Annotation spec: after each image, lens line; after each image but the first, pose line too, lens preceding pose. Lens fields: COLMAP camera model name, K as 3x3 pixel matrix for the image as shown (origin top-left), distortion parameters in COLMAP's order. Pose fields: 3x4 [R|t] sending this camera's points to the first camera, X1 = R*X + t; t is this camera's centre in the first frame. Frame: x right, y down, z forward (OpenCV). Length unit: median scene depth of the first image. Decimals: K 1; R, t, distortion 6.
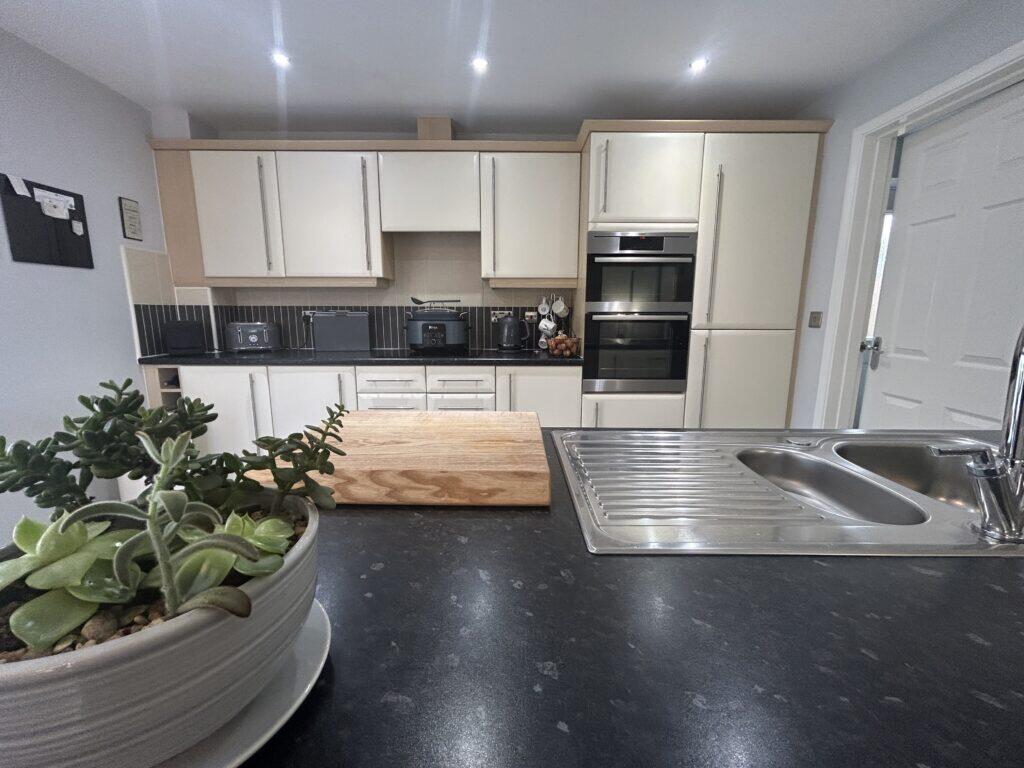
lens RADIAL K [[416.0, 0, 510.7], [0, 416.0, 384.1], [0, 0, 1]] dist [-0.001810, 0.000532]
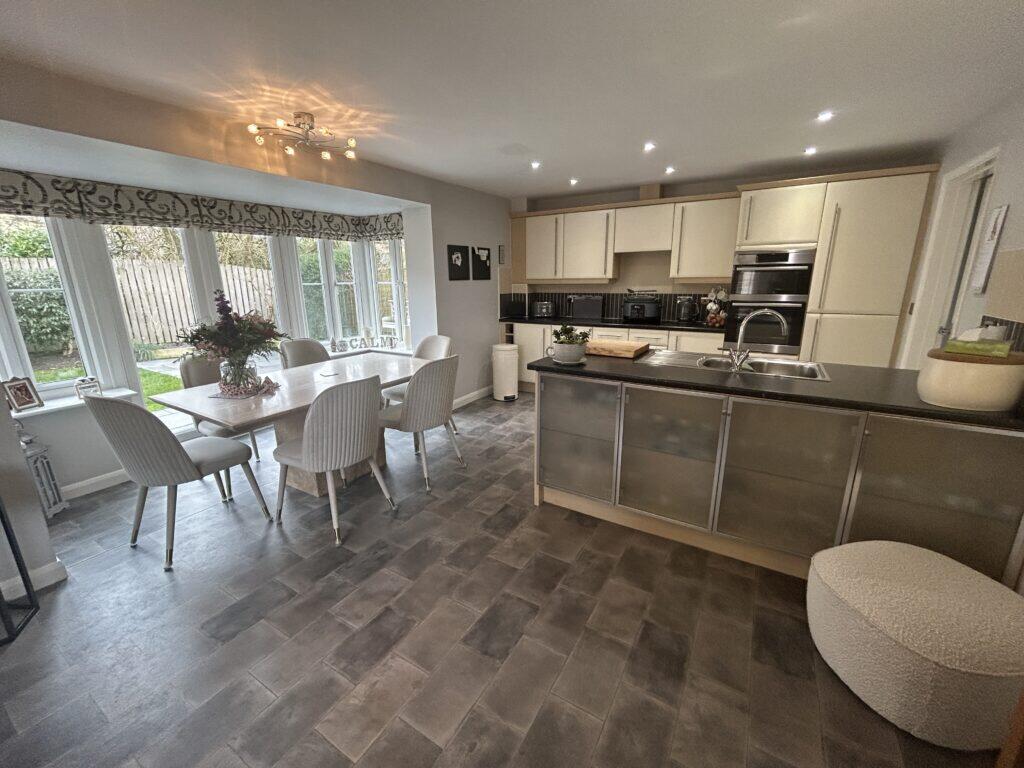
lens RADIAL K [[416.0, 0, 510.7], [0, 416.0, 384.1], [0, 0, 1]] dist [-0.001810, 0.000532]
pose [[0.852574, 0.117078, -0.509324, 0.296136], [-0.076911, 0.992080, 0.099304, 0.054013], [0.516916, -0.045492, 0.854826, -0.806489]]
